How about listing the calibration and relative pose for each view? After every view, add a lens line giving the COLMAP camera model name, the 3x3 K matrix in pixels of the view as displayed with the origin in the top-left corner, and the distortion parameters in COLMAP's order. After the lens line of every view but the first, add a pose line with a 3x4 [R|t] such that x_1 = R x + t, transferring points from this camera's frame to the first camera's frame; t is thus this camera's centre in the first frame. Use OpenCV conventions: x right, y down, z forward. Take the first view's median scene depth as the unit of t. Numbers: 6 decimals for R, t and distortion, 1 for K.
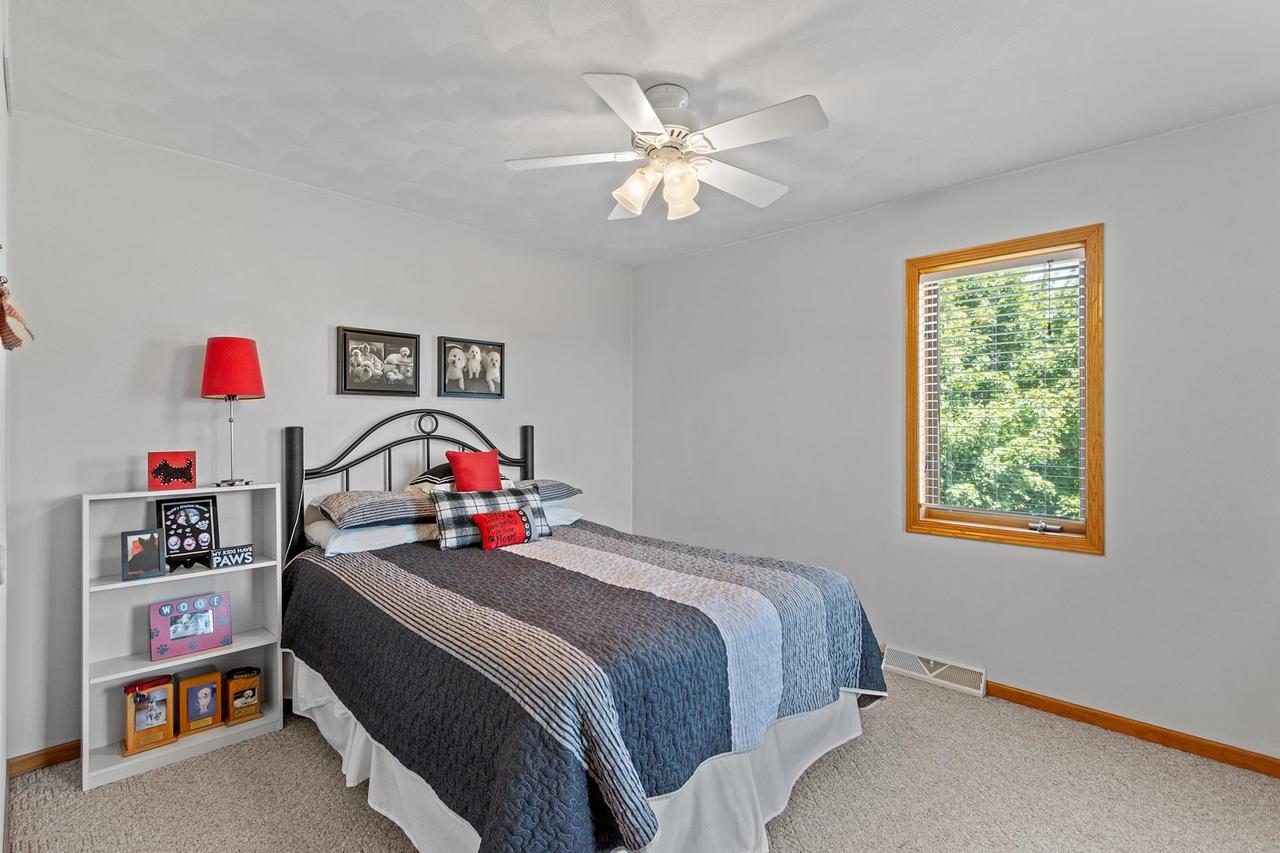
lens RADIAL K [[596.0, 0, 627.3], [0, 596.0, 422.9], [0, 0, 1]] dist [0.003680, 0.000289]
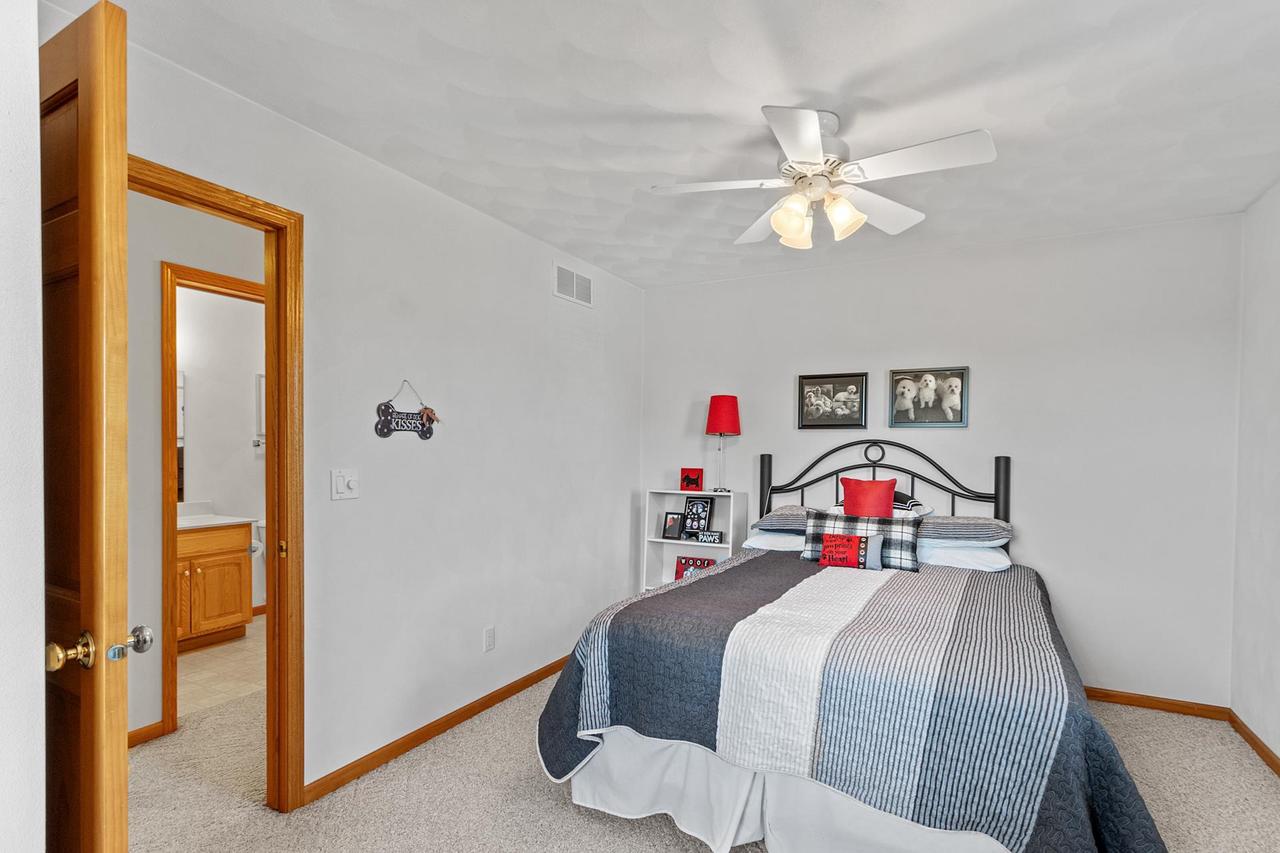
lens RADIAL K [[597.6, 0, 635.1], [0, 597.6, 449.8], [0, 0, 1]] dist [0.002116, 0.000088]
pose [[0.304386, 0.002511, -0.952545, 0.593143], [-0.007488, 0.999972, 0.000243, -0.001678], [0.952519, 0.007059, 0.304397, 0.264289]]
